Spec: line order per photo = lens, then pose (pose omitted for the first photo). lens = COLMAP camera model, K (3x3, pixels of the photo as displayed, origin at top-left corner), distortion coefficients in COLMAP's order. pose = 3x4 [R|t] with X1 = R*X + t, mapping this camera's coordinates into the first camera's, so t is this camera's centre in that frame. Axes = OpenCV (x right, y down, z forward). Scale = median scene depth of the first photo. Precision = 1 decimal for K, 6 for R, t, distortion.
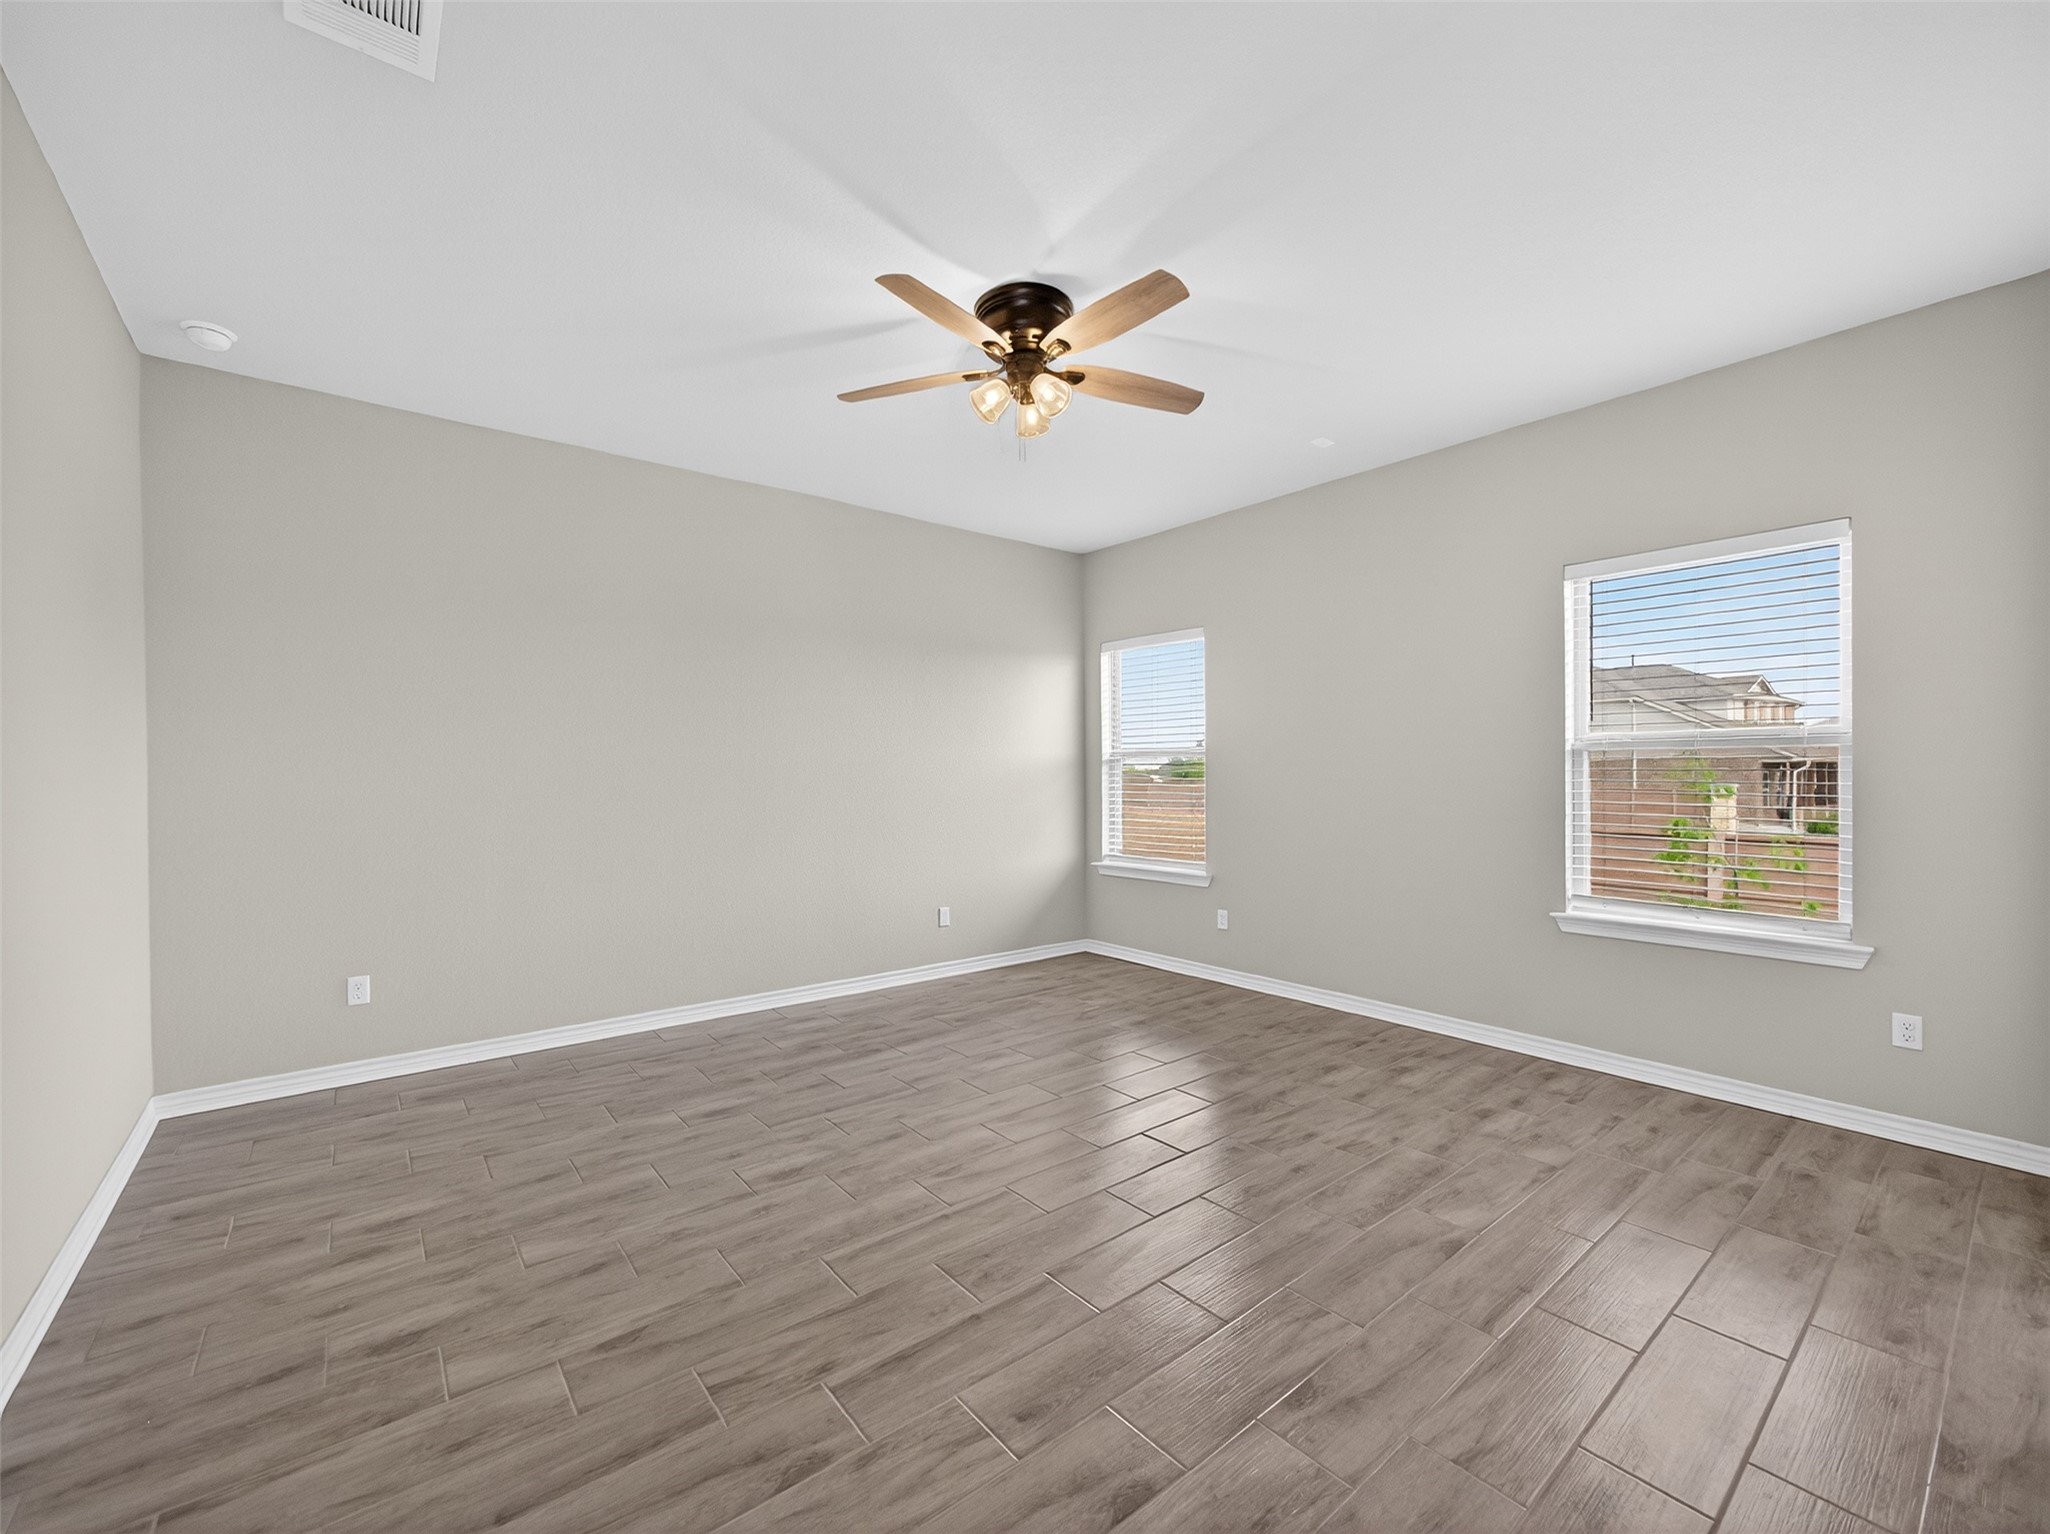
lens RADIAL K [[829.0, 0, 1004.5], [0, 829.0, 779.8], [0, 0, 1]] dist [-0.012452, 0.001324]
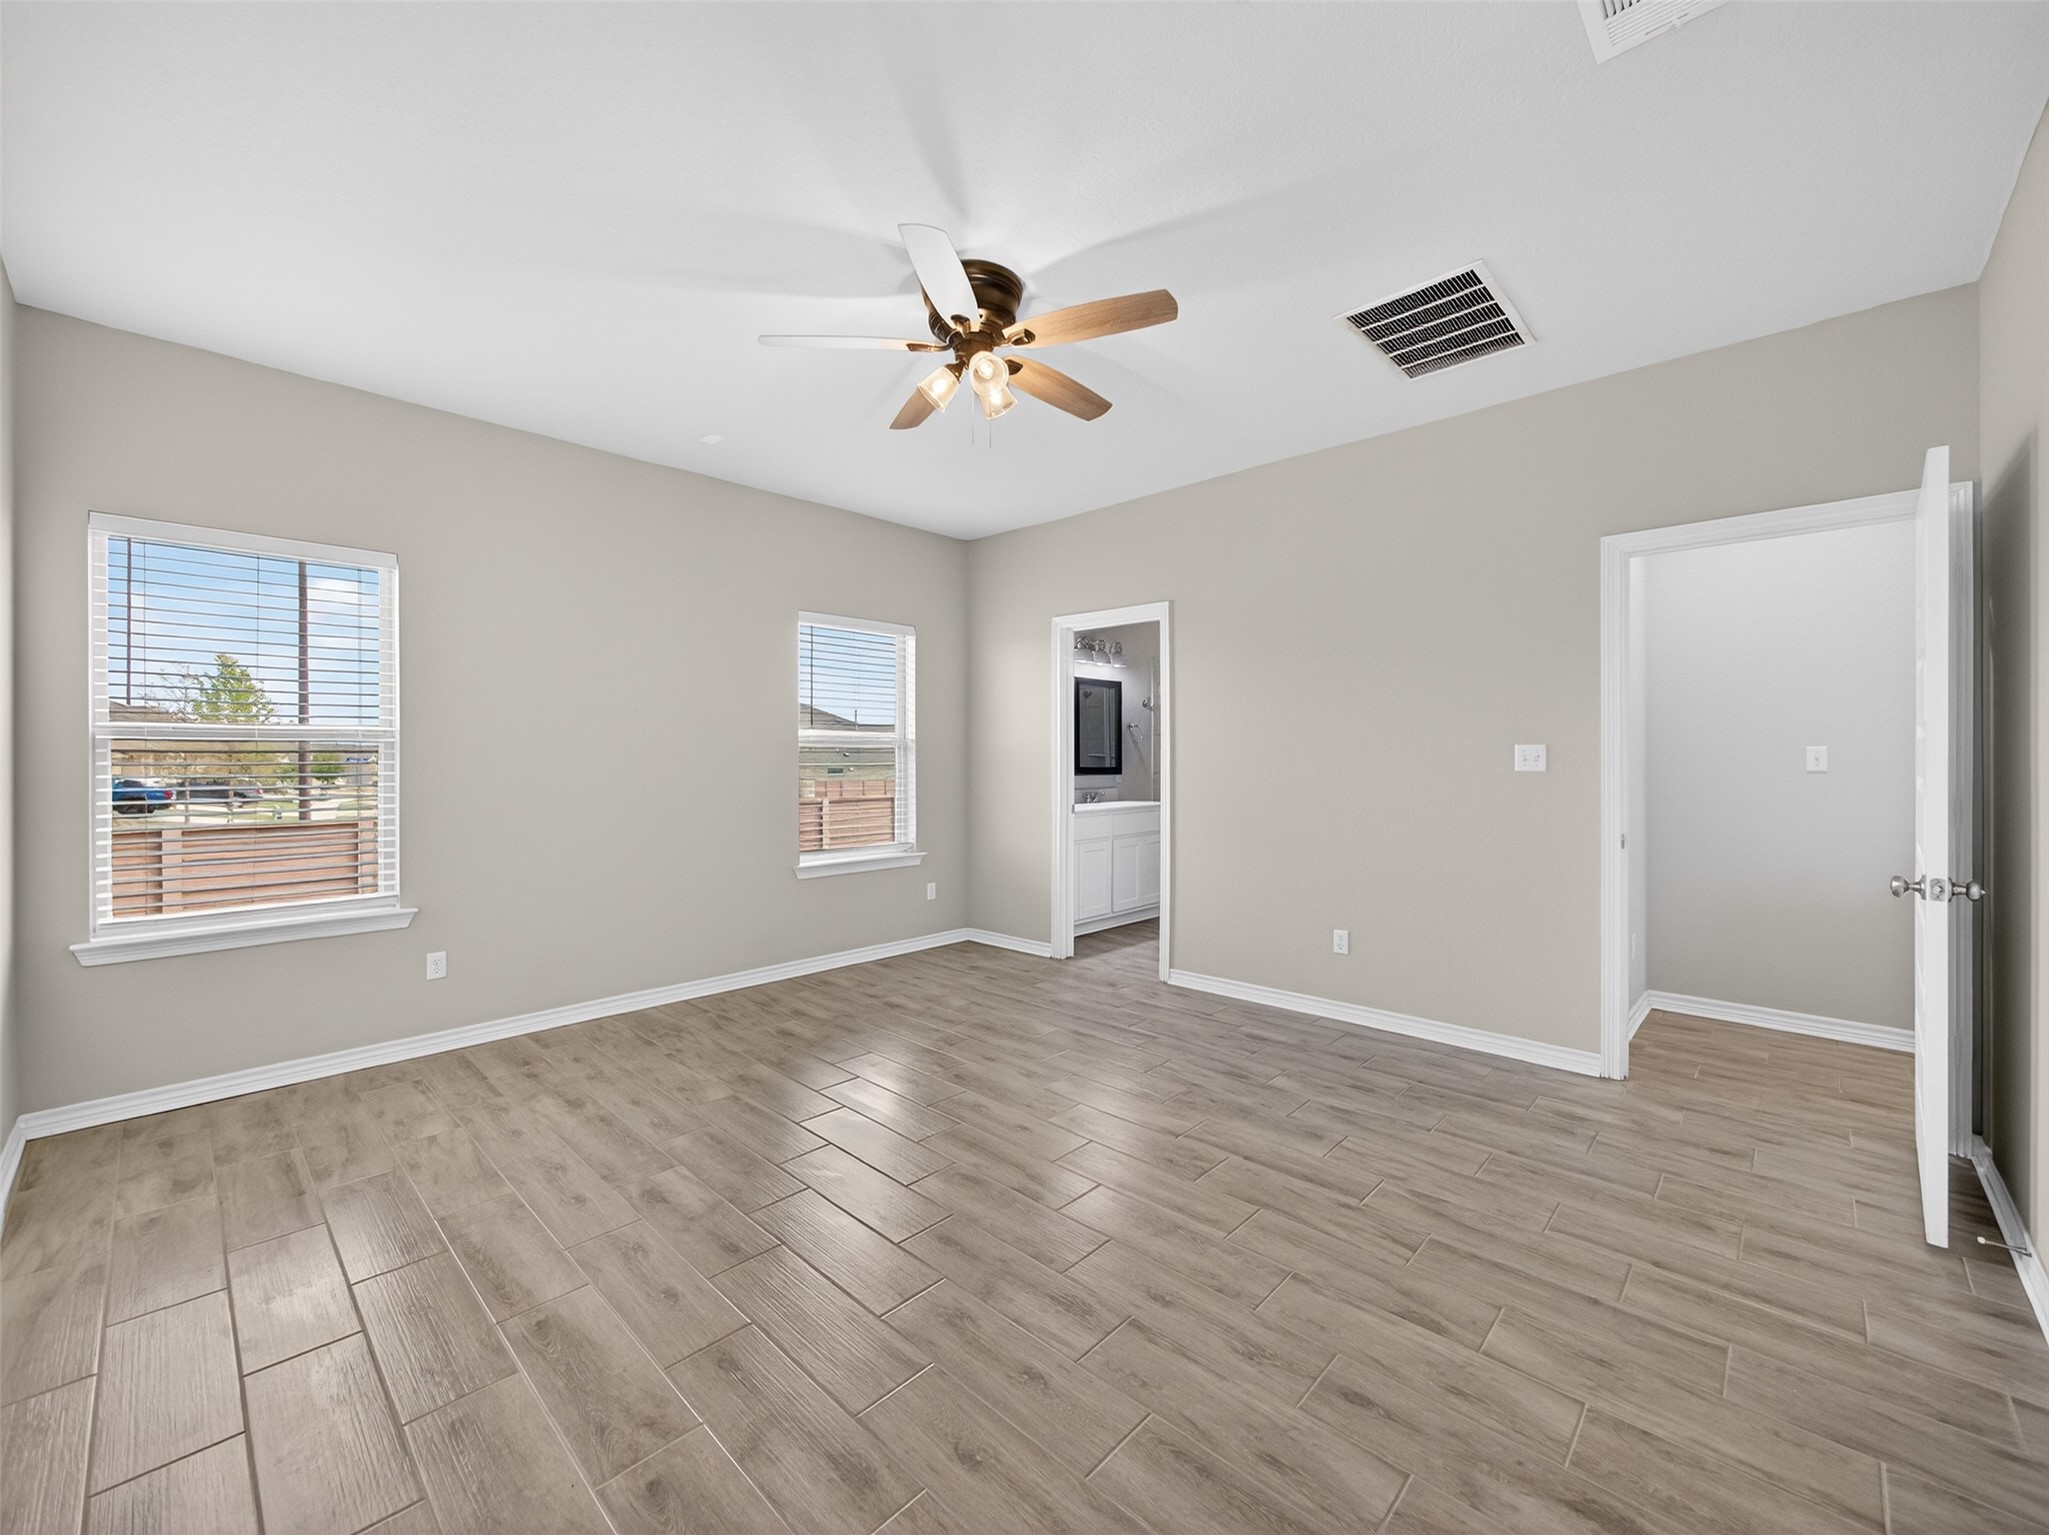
lens RADIAL K [[828.6, 0, 1006.9], [0, 828.6, 762.4], [0, 0, 1]] dist [-0.012452, 0.001324]
pose [[-0.128939, -0.002030, 0.991651, -0.976973], [0.005862, 0.999979, 0.002809, -0.015127], [-0.991635, 0.006175, -0.128924, 1.132125]]
